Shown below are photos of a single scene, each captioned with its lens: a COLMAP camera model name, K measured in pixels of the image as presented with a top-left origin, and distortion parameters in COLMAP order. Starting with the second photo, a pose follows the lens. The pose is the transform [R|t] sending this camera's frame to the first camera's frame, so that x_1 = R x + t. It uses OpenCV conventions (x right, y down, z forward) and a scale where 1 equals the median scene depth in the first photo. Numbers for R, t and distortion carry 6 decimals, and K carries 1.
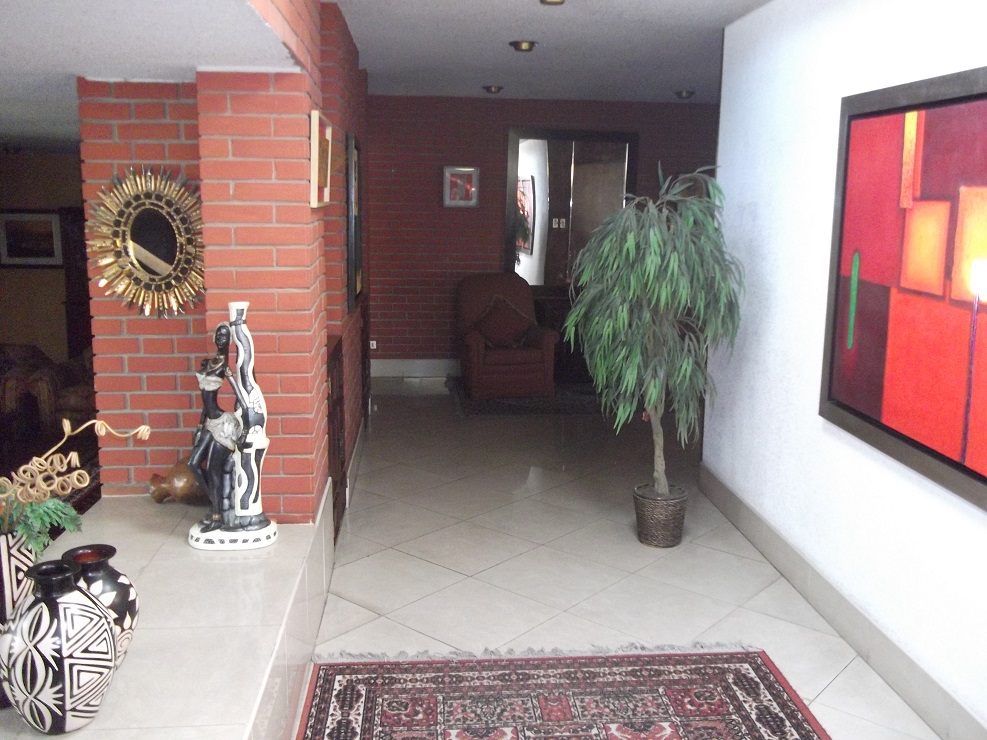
lens RADIAL K [[917.1, 0, 493.7], [0, 917.1, 368.2], [0, 0, 1]] dist [0.000074, 0.000000]
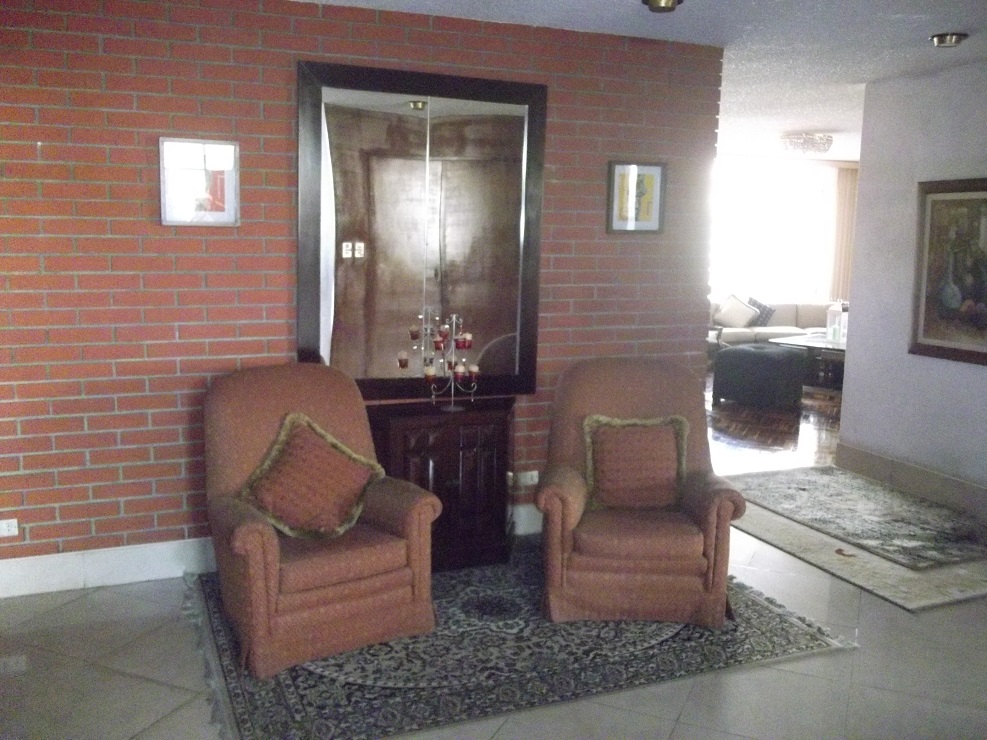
lens RADIAL K [[917.1, 0, 491.7], [0, 917.1, 371.4], [0, 0, 1]] dist [0.000074, 0.000000]
pose [[0.955730, -0.039302, 0.291609, -0.033346], [0.042781, 0.999069, -0.005561, -0.090787], [-0.291119, 0.017790, 0.956521, 0.501358]]
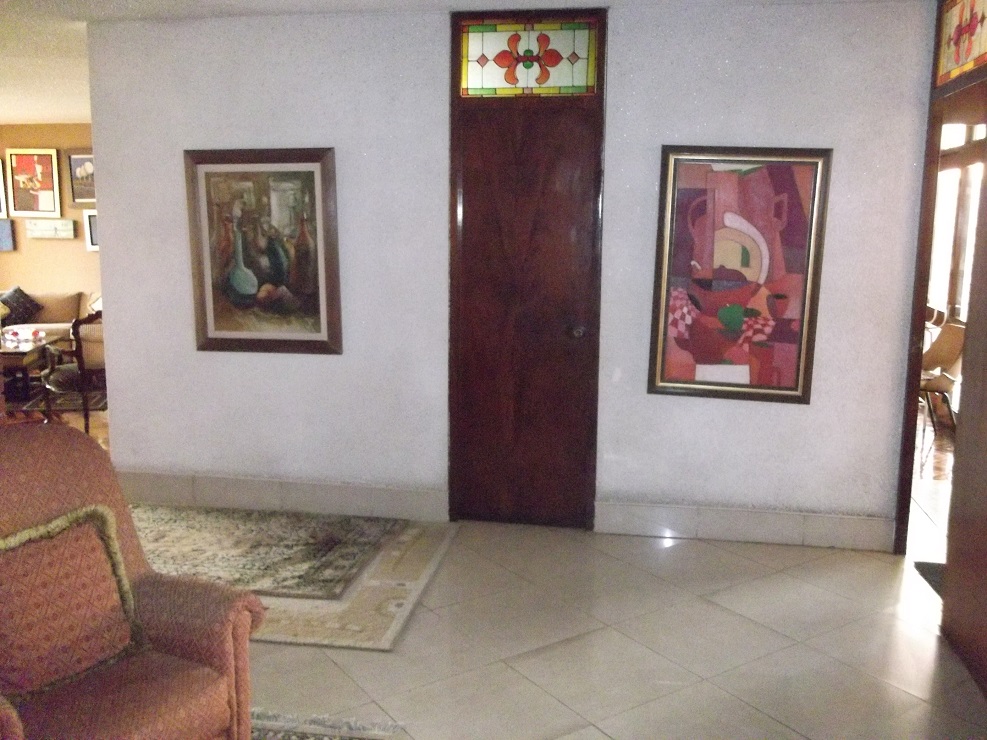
lens RADIAL K [[917.1, 0, 494.7], [0, 917.1, 368.2], [0, 0, 1]] dist [0.000074, 0.000000]
pose [[0.260561, -0.167676, 0.950785, -0.046334], [0.163437, 0.978250, 0.127730, -0.125739], [-0.951523, 0.122112, 0.282298, 0.706641]]
